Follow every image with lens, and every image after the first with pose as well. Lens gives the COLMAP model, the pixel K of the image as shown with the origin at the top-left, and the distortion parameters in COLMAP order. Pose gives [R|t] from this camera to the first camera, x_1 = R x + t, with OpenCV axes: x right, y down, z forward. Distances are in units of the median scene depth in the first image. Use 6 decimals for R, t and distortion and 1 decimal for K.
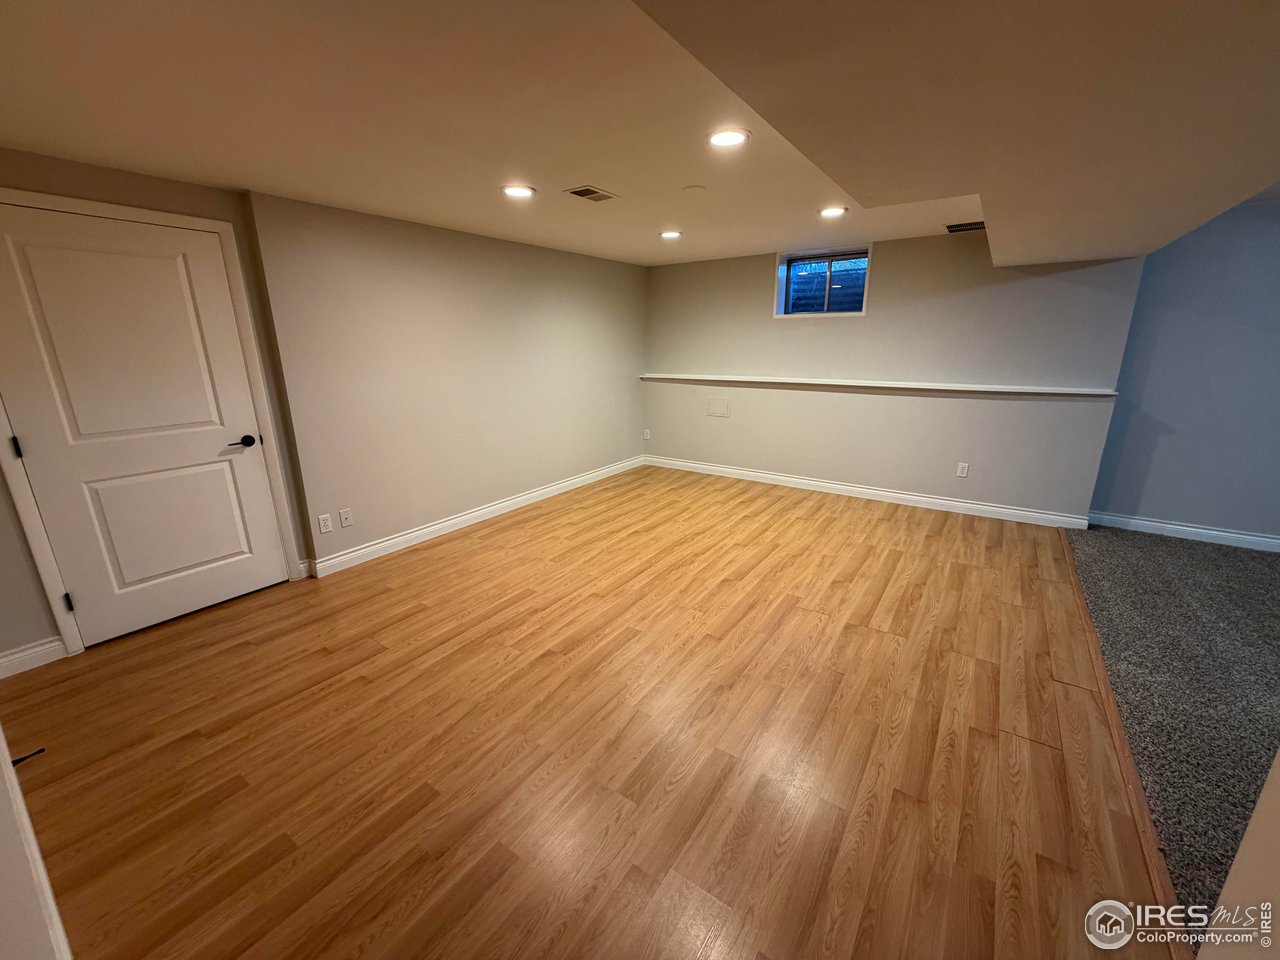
lens RADIAL K [[533.0, 0, 640.0], [0, 533.0, 480.0], [0, 0, 1]] dist [-0.000613, -0.000193]
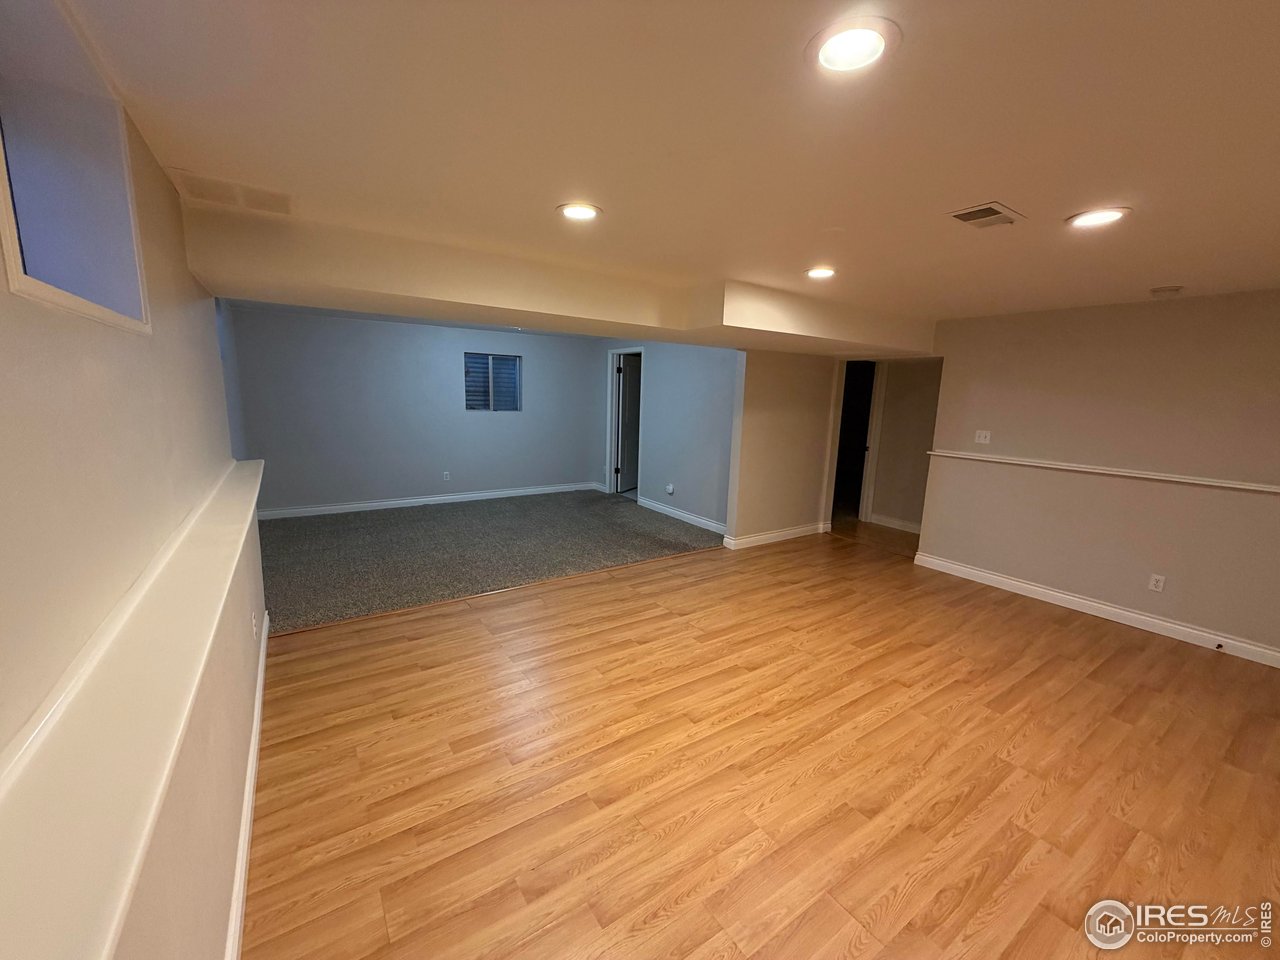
lens RADIAL K [[533.0, 0, 640.0], [0, 533.0, 480.0], [0, 0, 1]] dist [-0.000613, -0.000193]
pose [[-0.938014, -0.075681, 0.338234, 0.057490], [0.067660, 0.917112, 0.392845, -0.469543], [-0.339930, 0.391379, -0.855143, 1.703029]]
